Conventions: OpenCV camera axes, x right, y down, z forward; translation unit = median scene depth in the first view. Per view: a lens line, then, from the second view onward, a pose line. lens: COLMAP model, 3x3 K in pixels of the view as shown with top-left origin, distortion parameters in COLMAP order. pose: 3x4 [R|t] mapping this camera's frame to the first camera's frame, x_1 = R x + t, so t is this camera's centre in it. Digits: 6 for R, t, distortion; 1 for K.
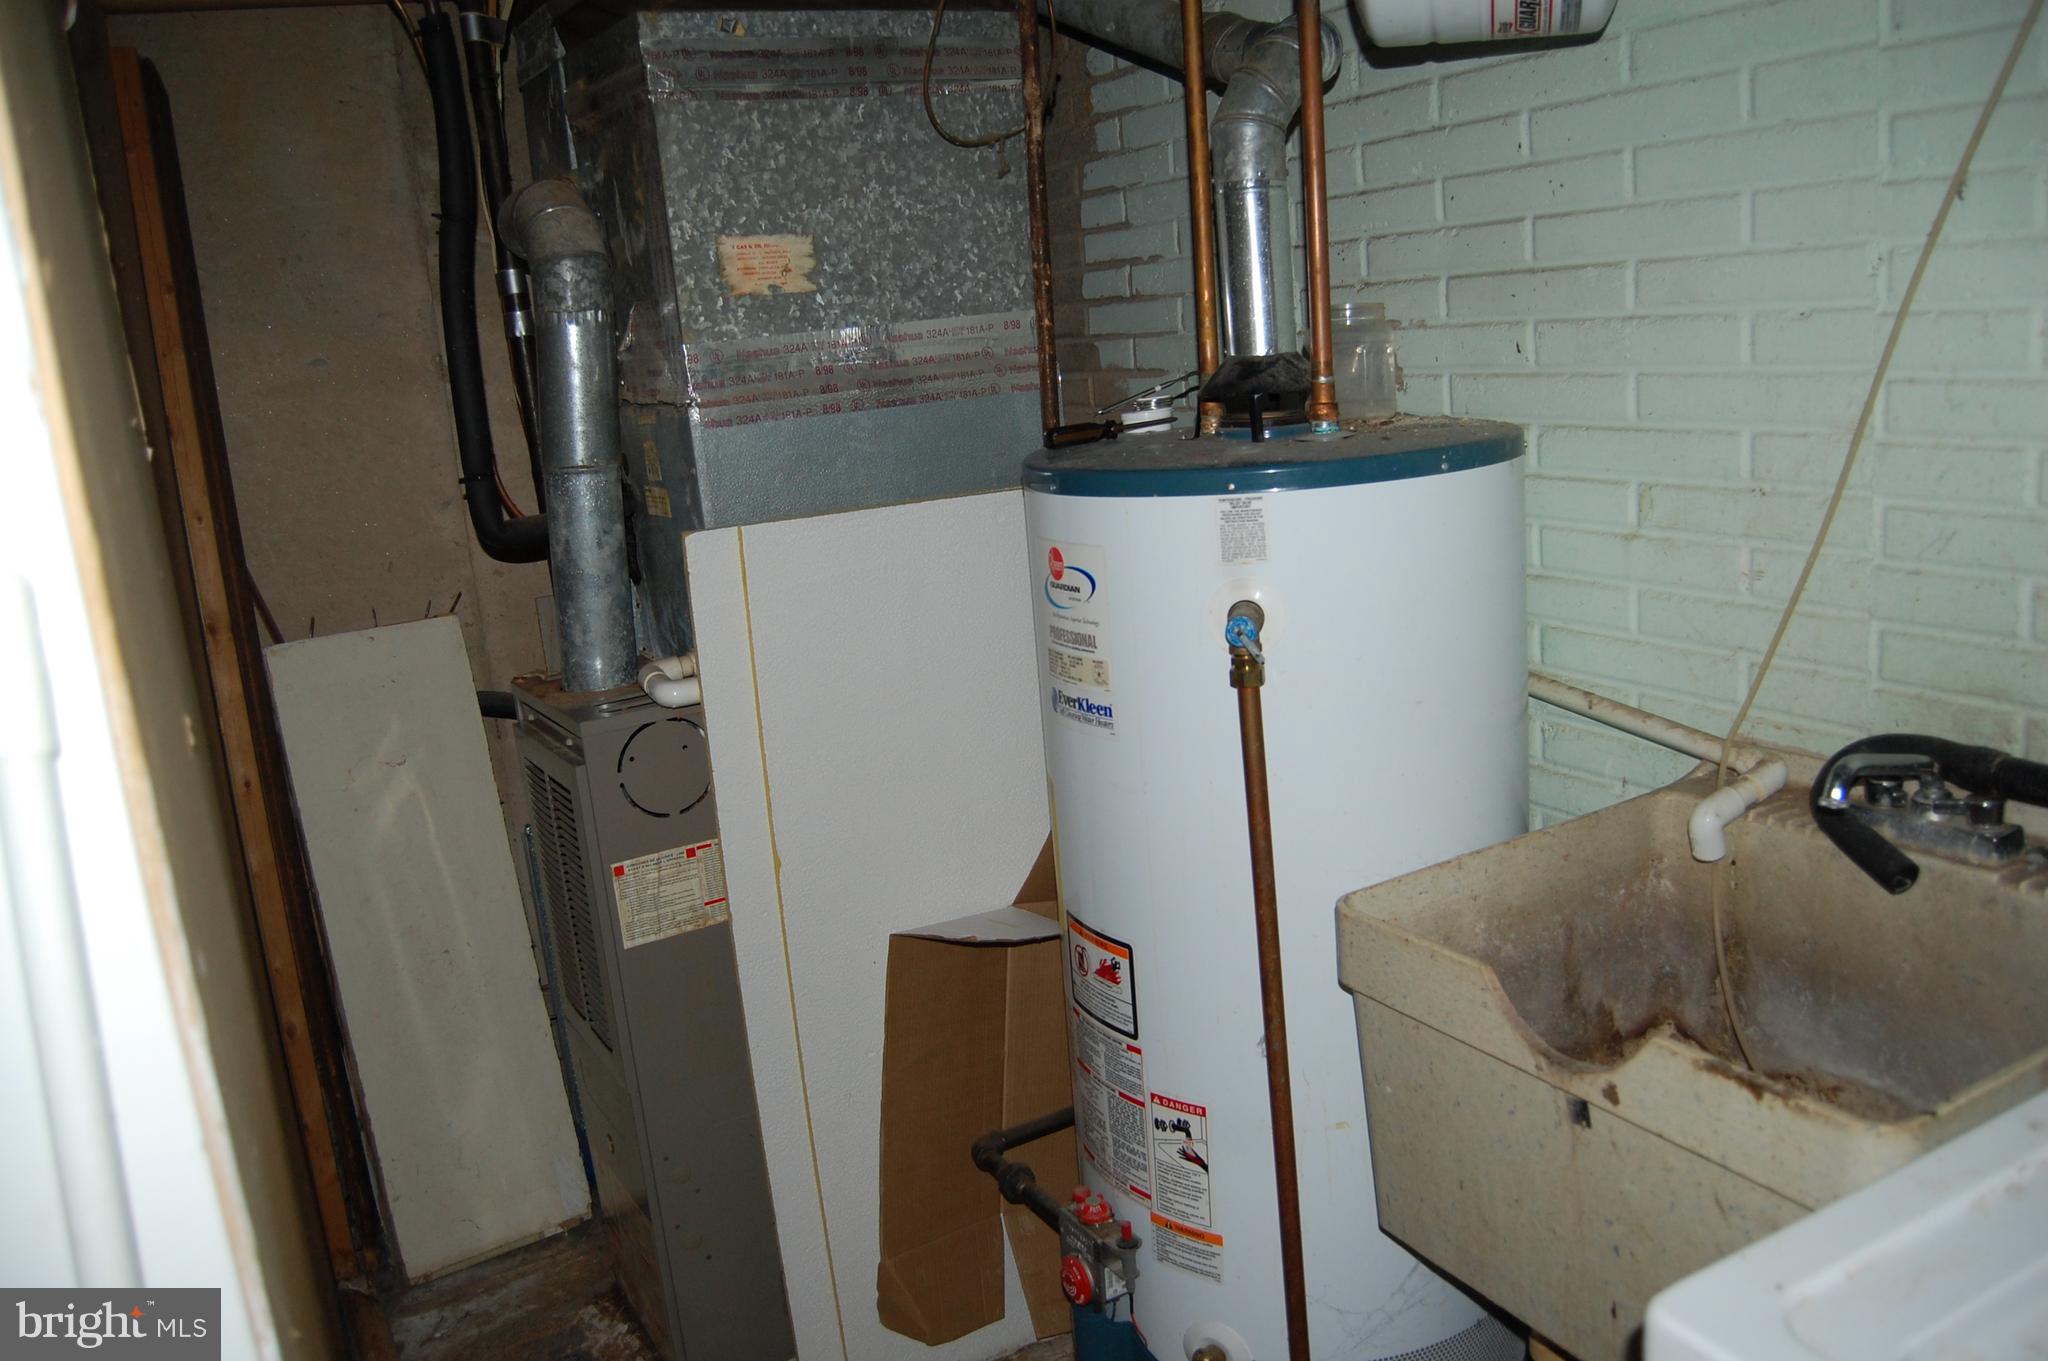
lens RADIAL K [[1593.8, 0, 1028.5], [0, 1593.8, 675.9], [0, 0, 1]] dist [-0.090012, 0.013753]
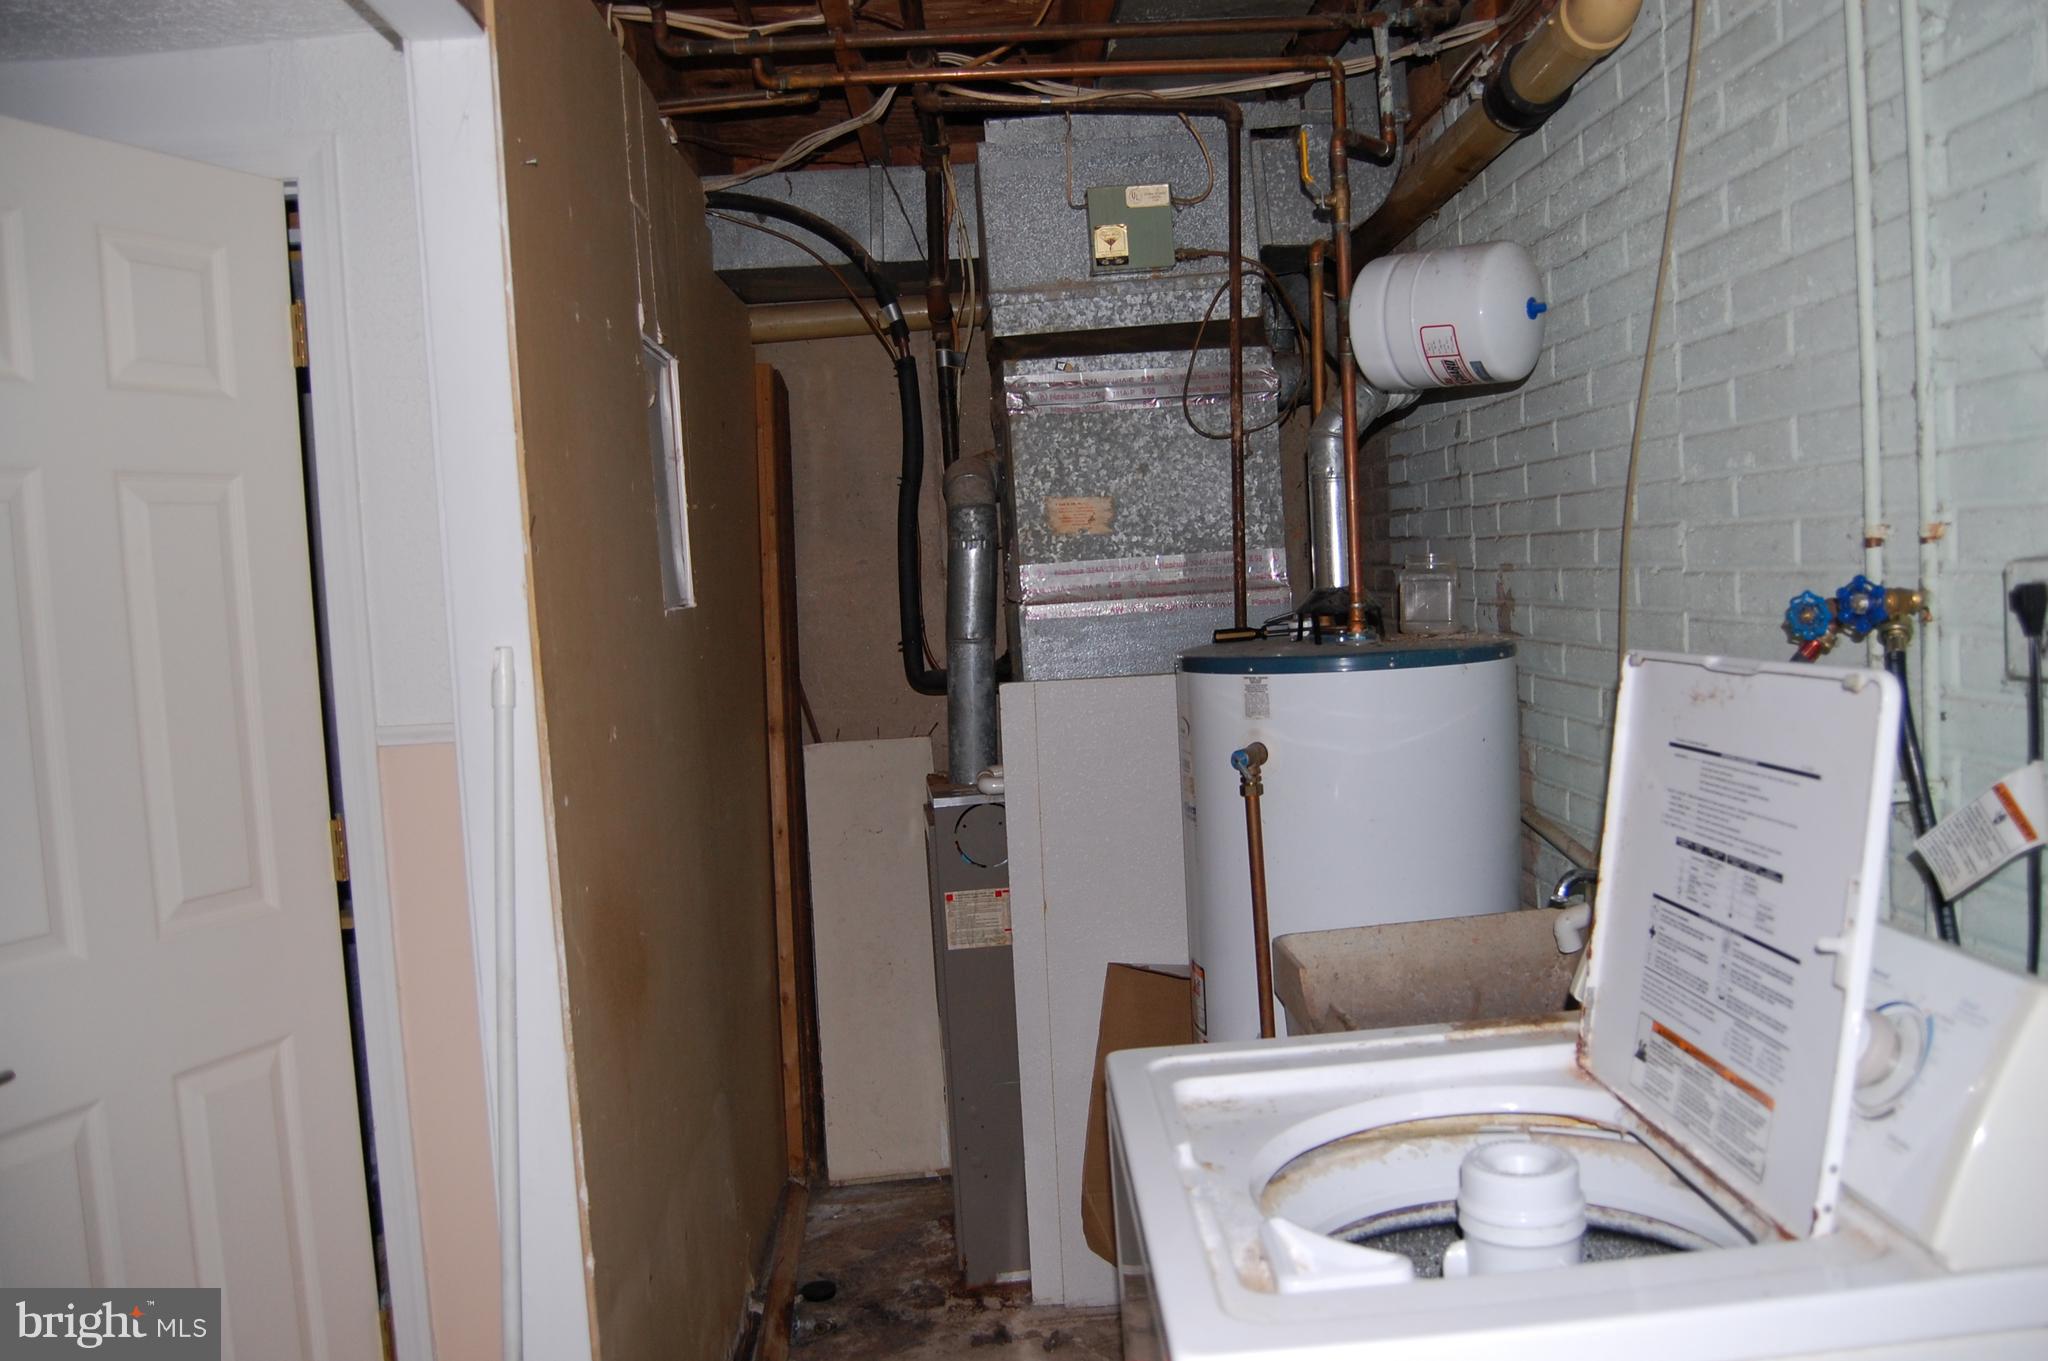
lens RADIAL K [[1601.3, 0, 1033.8], [0, 1601.3, 669.1], [0, 0, 1]] dist [-0.094456, 0.037179]
pose [[0.901868, 0.060144, -0.427804, 0.471552], [-0.113588, 0.988432, -0.100498, 0.050020], [0.416811, 0.139229, 0.898267, -0.401613]]
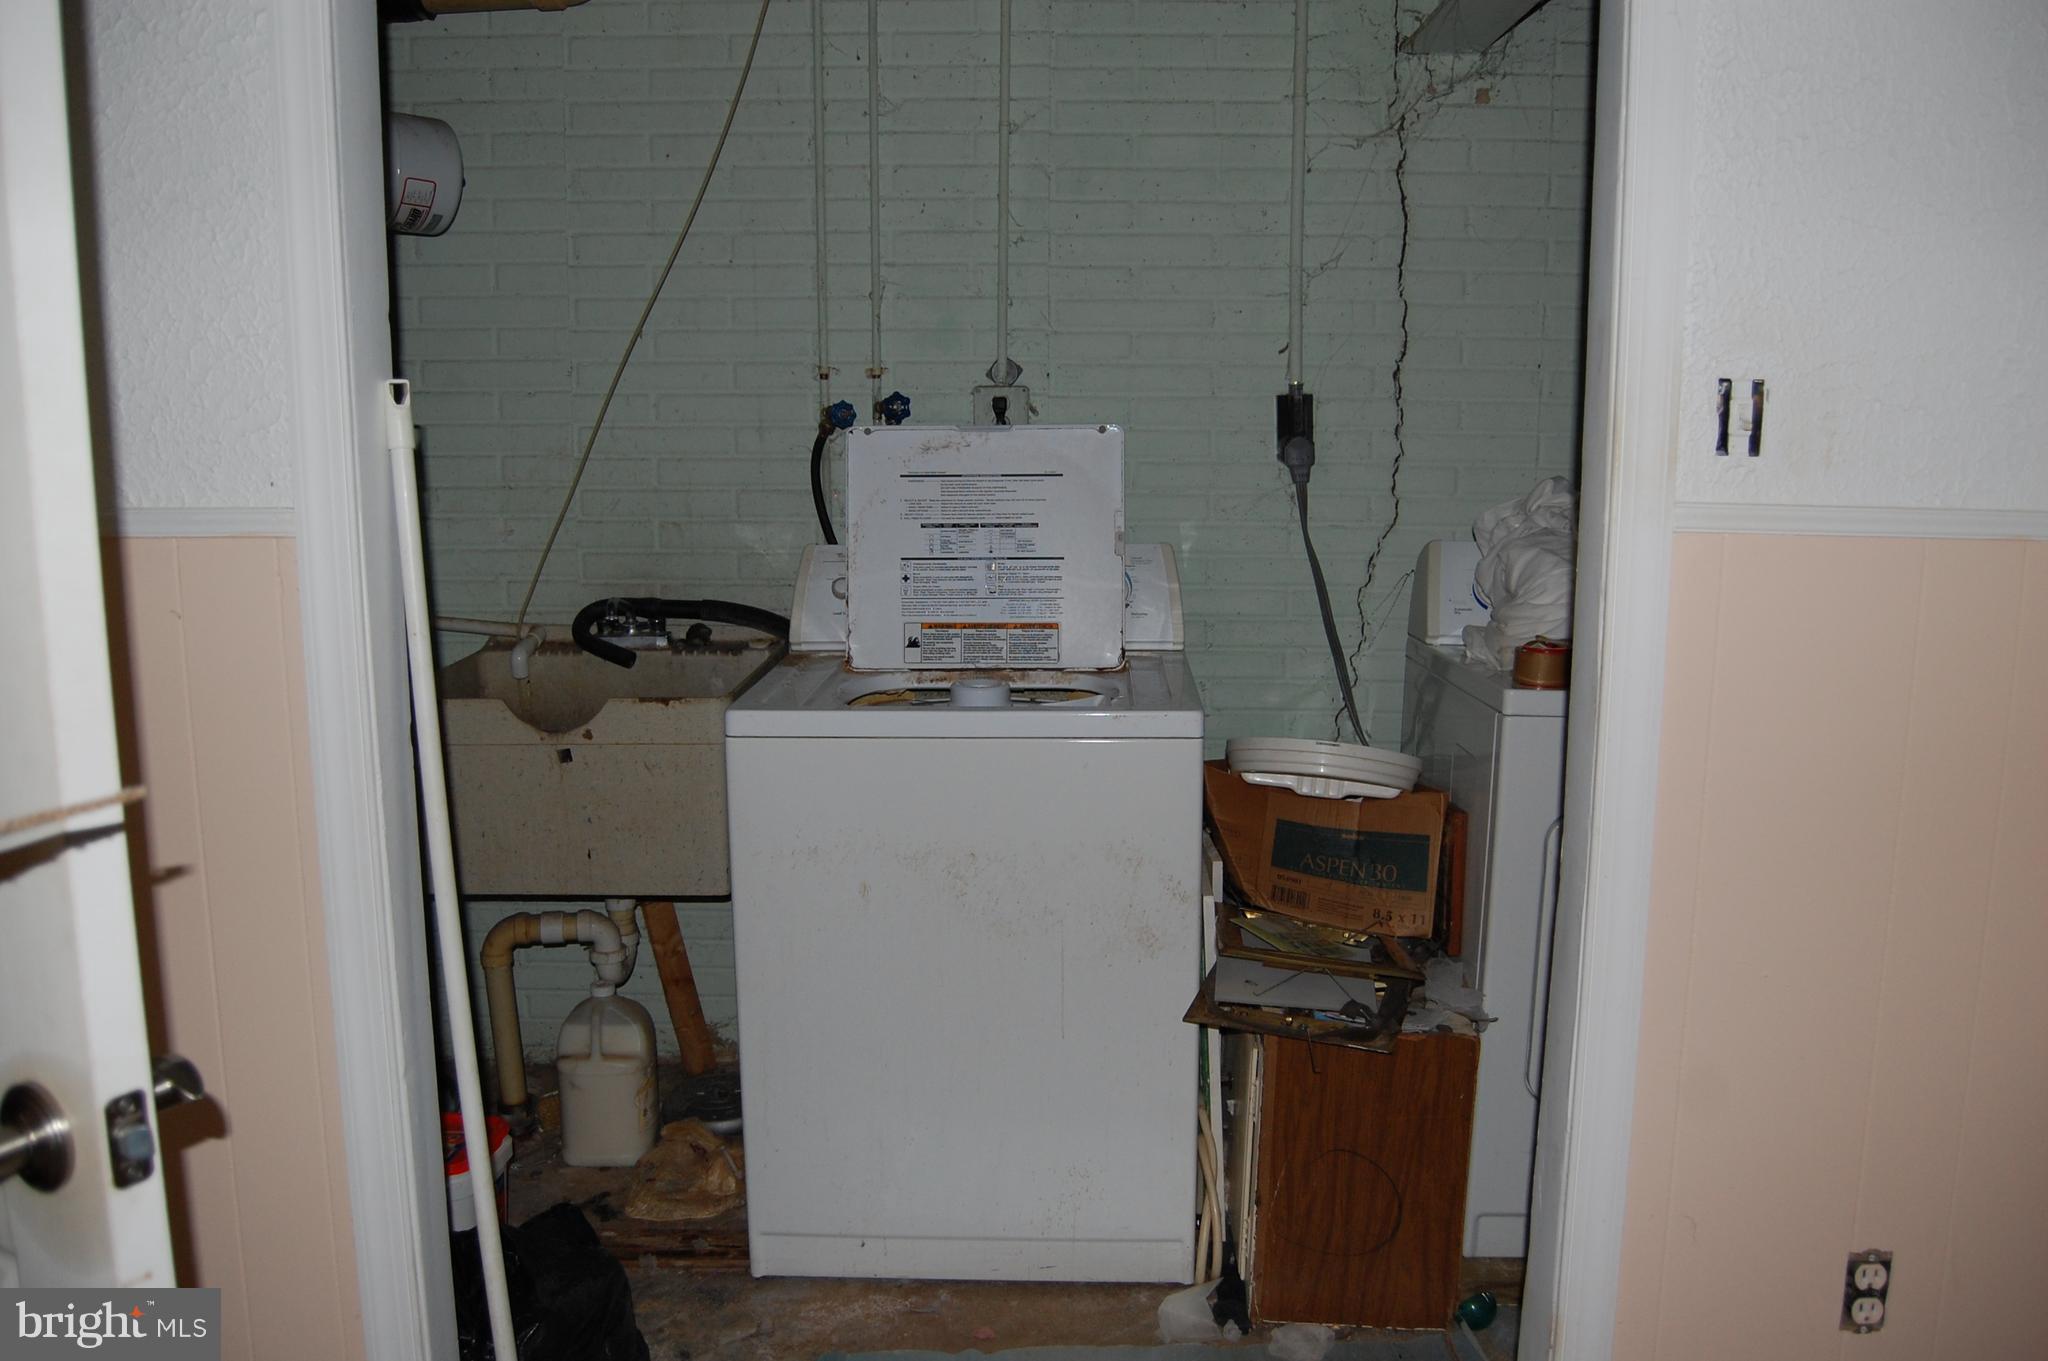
lens RADIAL K [[1601.3, 0, 1033.8], [0, 1601.3, 669.1], [0, 0, 1]] dist [-0.094456, 0.037179]
pose [[0.489408, -0.058881, 0.870065, -0.729051], [0.145849, 0.989192, -0.015097, 0.179113], [-0.859772, 0.134287, 0.492706, -0.366633]]
